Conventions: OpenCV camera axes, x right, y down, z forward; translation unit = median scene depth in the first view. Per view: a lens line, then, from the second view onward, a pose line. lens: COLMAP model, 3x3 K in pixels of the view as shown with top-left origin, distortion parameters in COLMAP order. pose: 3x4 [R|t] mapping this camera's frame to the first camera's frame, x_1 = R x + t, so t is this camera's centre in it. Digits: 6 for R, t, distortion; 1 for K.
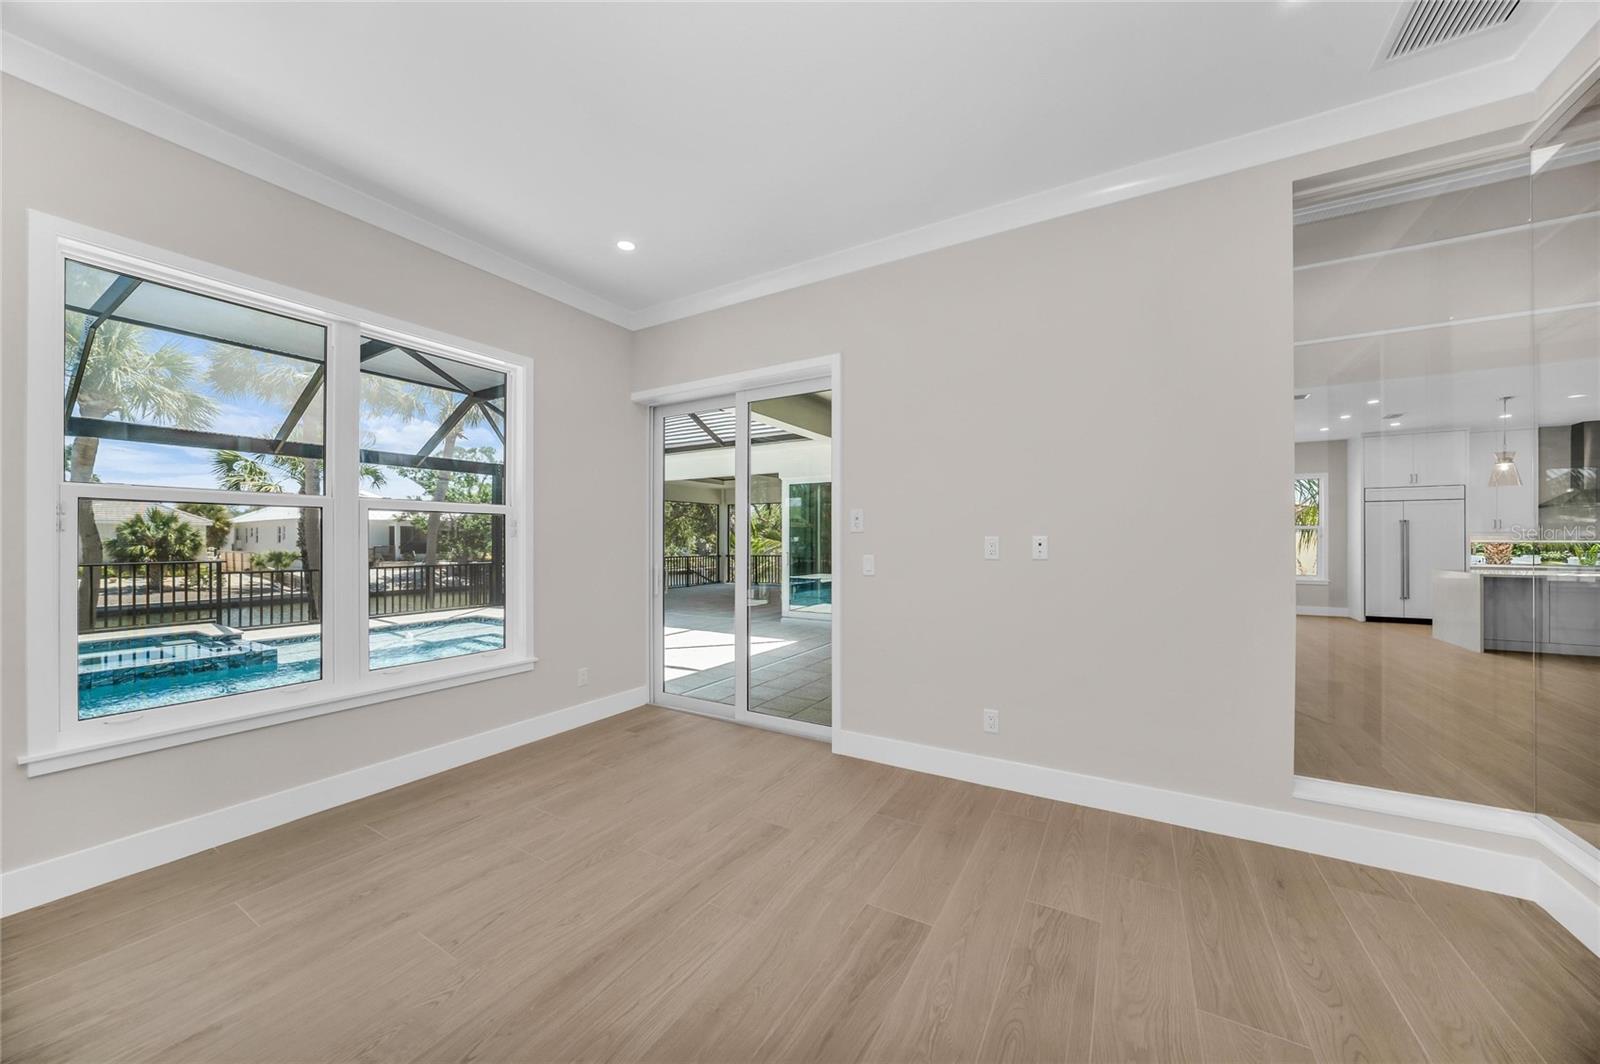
lens RADIAL K [[560.1, 0, 803.9], [0, 560.1, 539.2], [0, 0, 1]] dist [-0.032252, 0.007643]
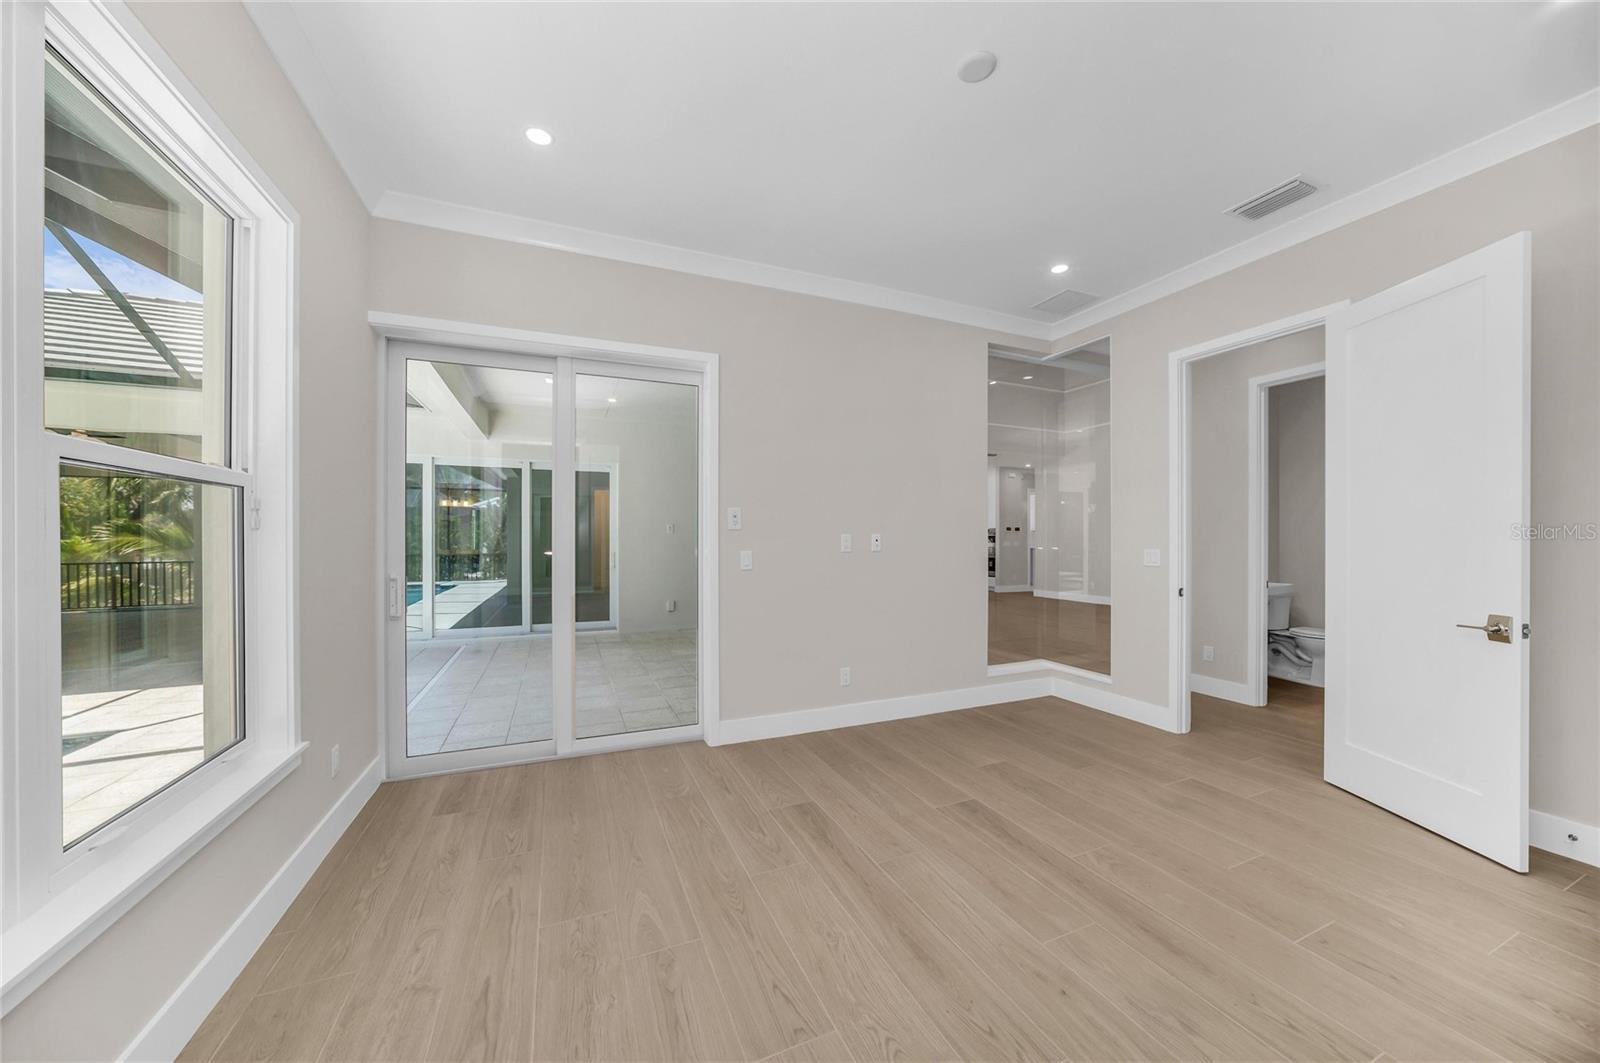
lens RADIAL K [[560.1, 0, 803.9], [0, 560.1, 538.7], [0, 0, 1]] dist [-0.032252, 0.007643]
pose [[0.588462, 0.000251, 0.808525, -0.716674], [-0.002696, 0.999995, 0.001652, 0.002821], [-0.808520, -0.003152, 0.588460, 0.288383]]
